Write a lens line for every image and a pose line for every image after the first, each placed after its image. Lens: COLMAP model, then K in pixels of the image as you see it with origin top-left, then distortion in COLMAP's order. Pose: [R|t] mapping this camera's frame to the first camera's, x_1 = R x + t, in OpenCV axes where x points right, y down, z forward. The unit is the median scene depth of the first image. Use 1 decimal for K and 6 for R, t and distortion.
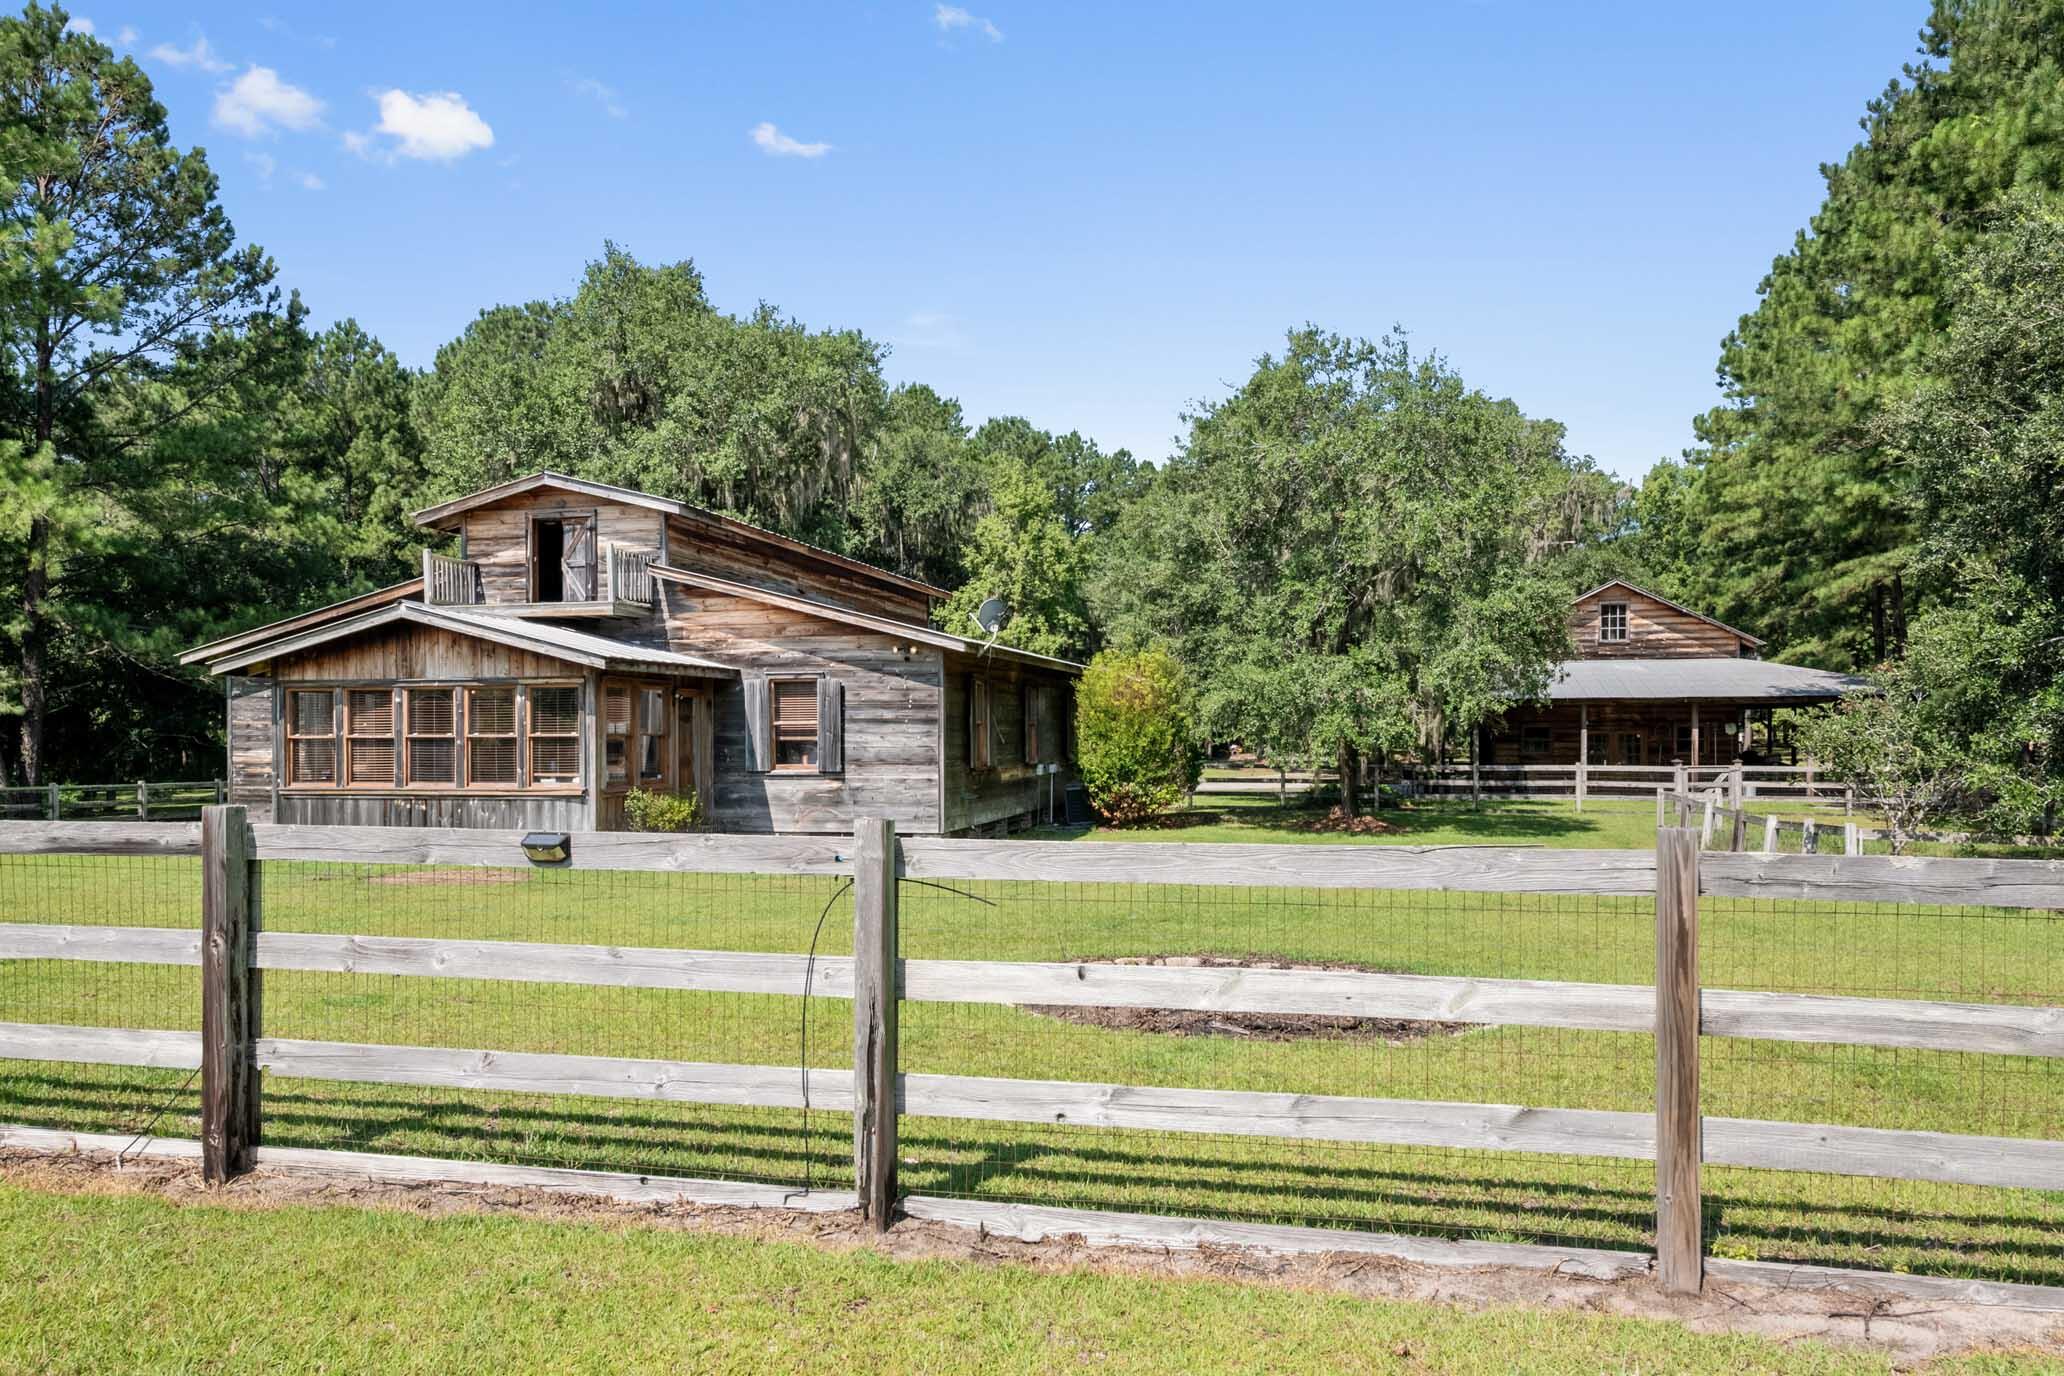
lens RADIAL K [[1444.8, 0, 1032.0], [0, 1444.8, 688.0], [0, 0, 1]] dist [-0.002282, -0.002633]
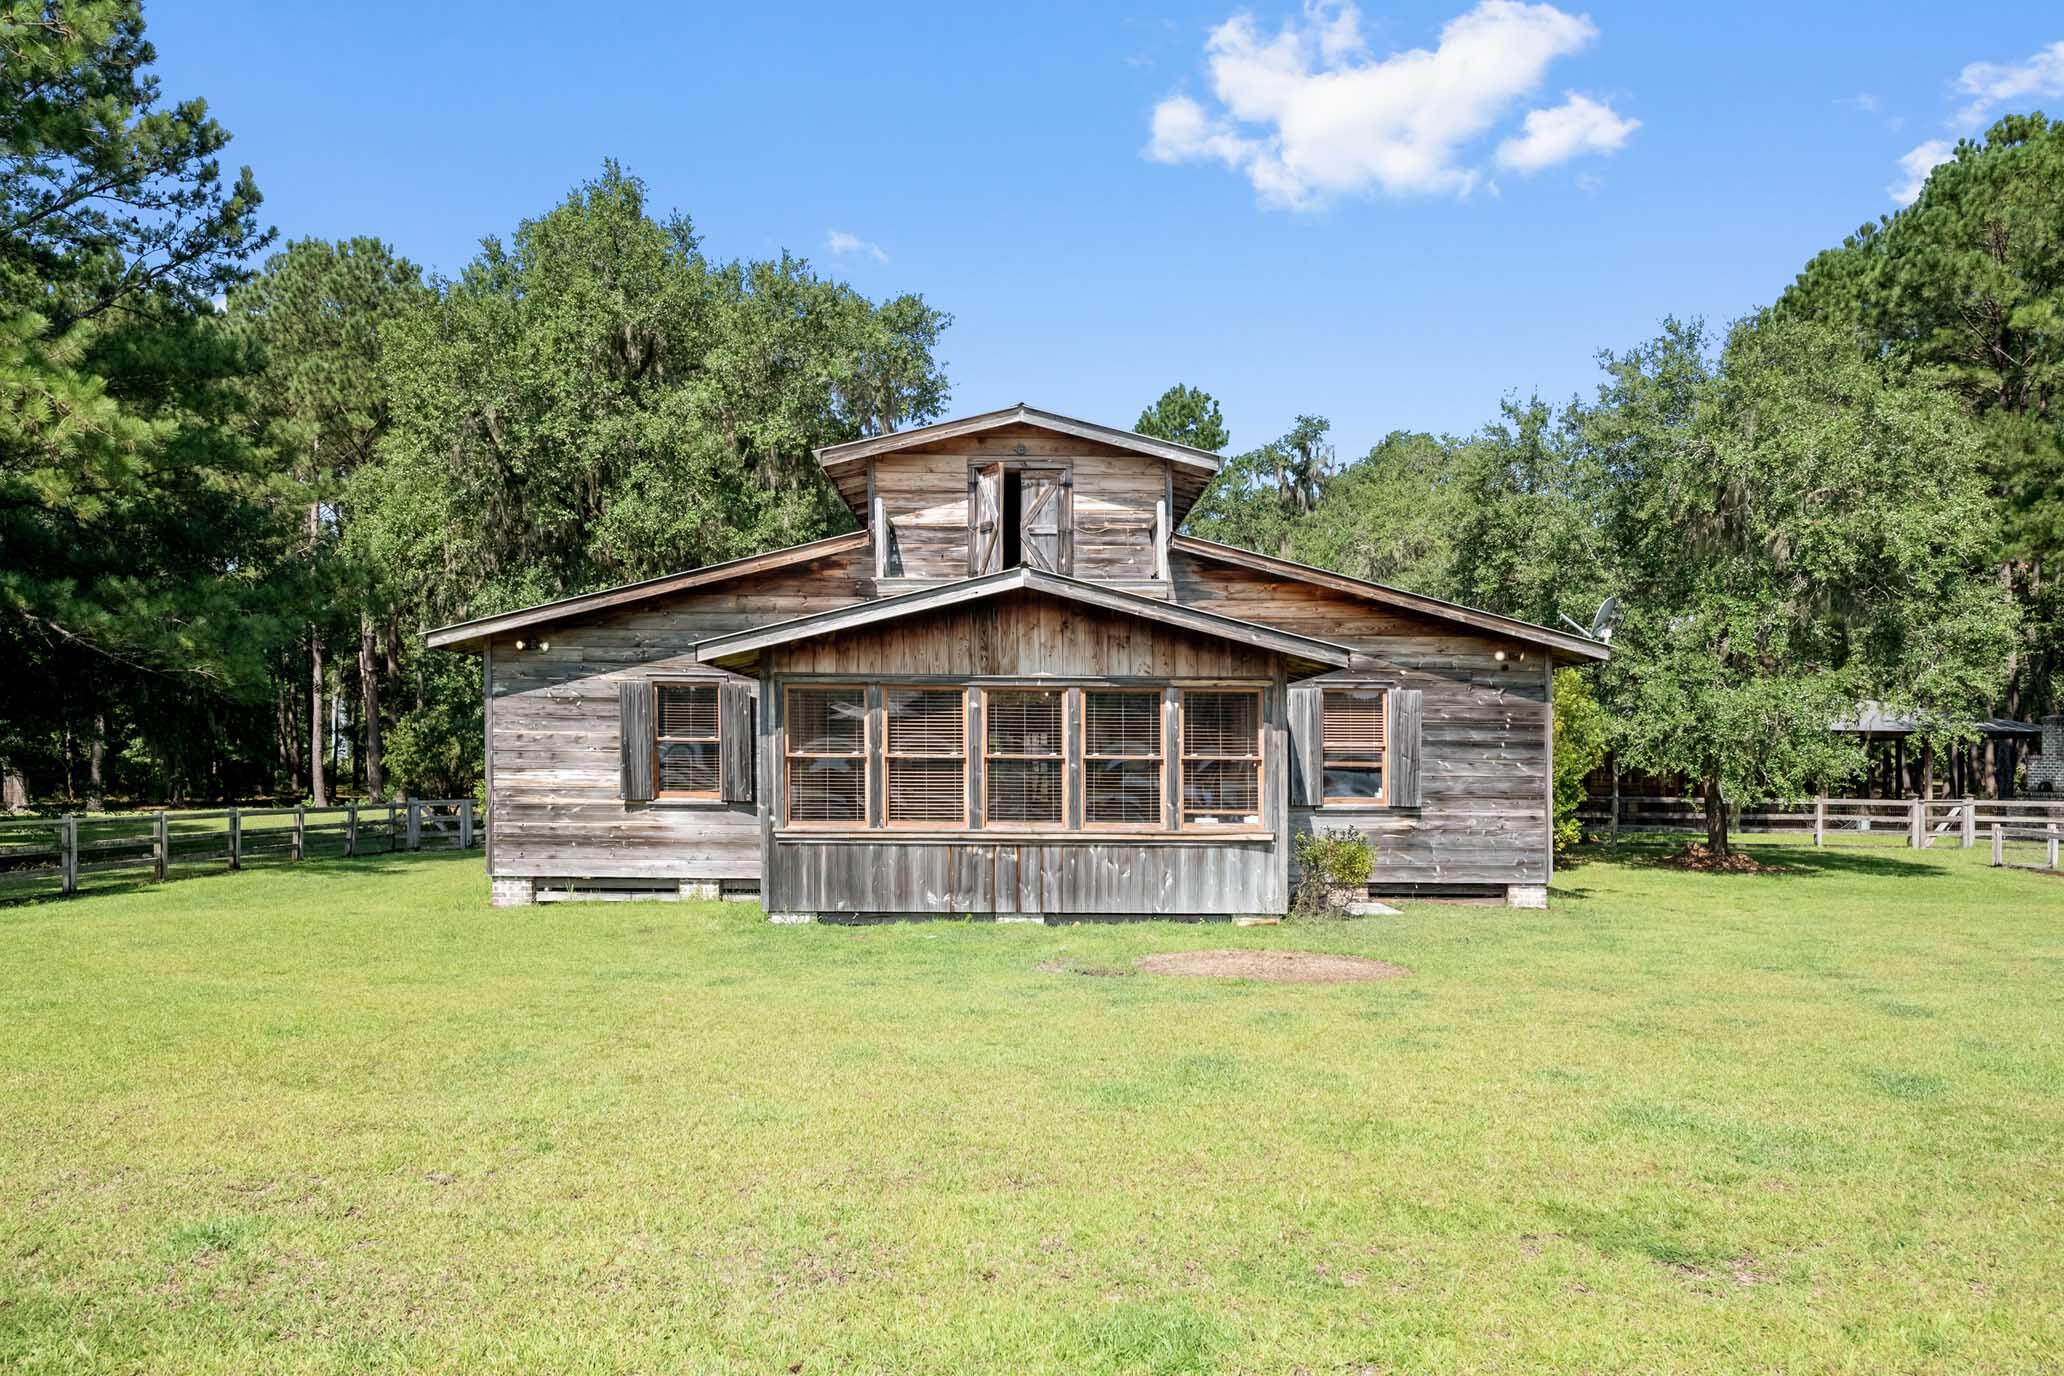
lens RADIAL K [[1416.1, 0, 1032.4], [0, 1416.1, 733.8], [0, 0, 1]] dist [0.003207, 0.000546]
pose [[0.968319, 0.016509, 0.249170, -0.534191], [-0.020494, 0.999700, 0.013409, 0.011515], [-0.248874, -0.018090, 0.968367, 0.296196]]
